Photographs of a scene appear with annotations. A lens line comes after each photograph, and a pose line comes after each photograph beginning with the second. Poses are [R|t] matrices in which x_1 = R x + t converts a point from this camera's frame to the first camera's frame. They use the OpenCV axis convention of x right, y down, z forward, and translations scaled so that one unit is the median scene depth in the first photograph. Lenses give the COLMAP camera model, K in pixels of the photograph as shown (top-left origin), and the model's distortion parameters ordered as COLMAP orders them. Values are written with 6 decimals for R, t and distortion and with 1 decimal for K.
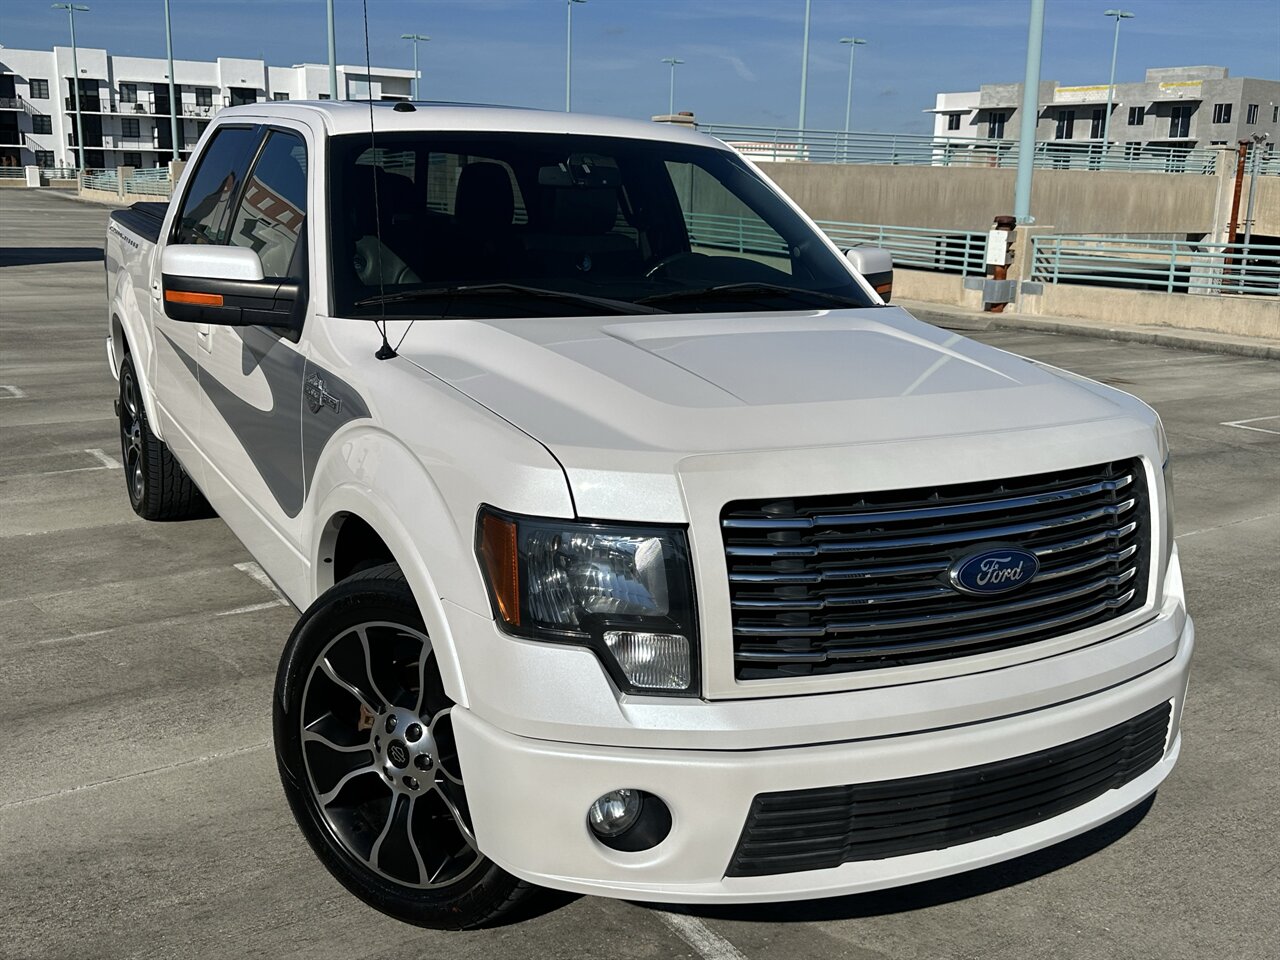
lens RADIAL K [[1225.1, 0, 640.7], [0, 1225.1, 475.2], [0, 0, 1]] dist [0.006755, 0.000000]
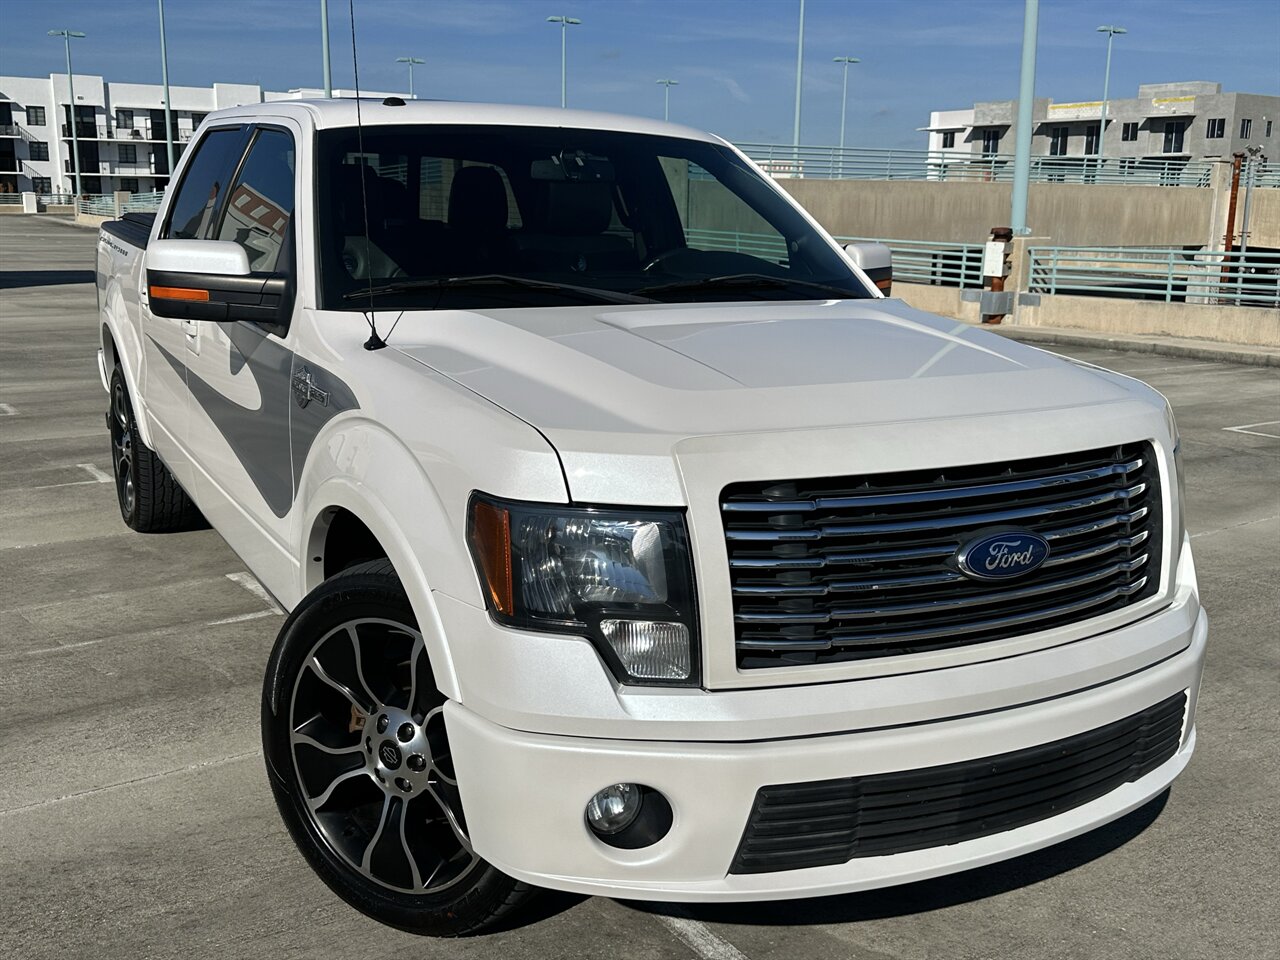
lens RADIAL K [[1225.1, 0, 641.0], [0, 1225.1, 480.4], [0, 0, 1]] dist [0.006755, 0.000000]
pose [[0.999945, -0.010420, 0.001093, 0.001697], [0.010433, 0.999864, -0.012756, 0.024849], [-0.000960, 0.012767, 0.999918, 0.027667]]
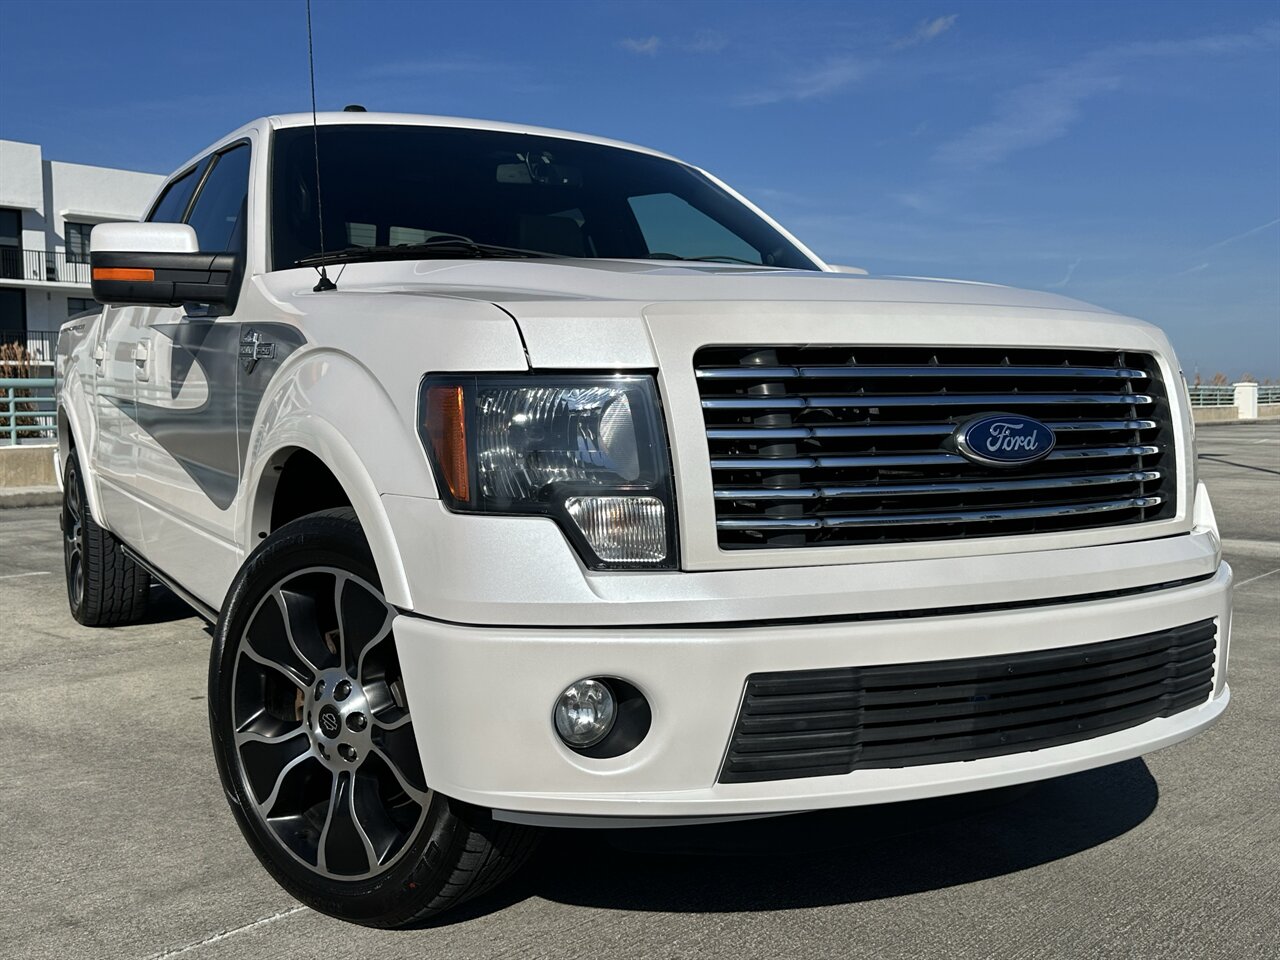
lens RADIAL K [[1250.1, 0, 641.7], [0, 1250.1, 510.9], [0, 0, 1]] dist [0.008822, 0.000000]
pose [[0.999289, -0.034287, 0.015702, 0.008049], [0.036224, 0.988498, -0.146834, 0.221136], [-0.010487, 0.147299, 0.989036, 0.100224]]
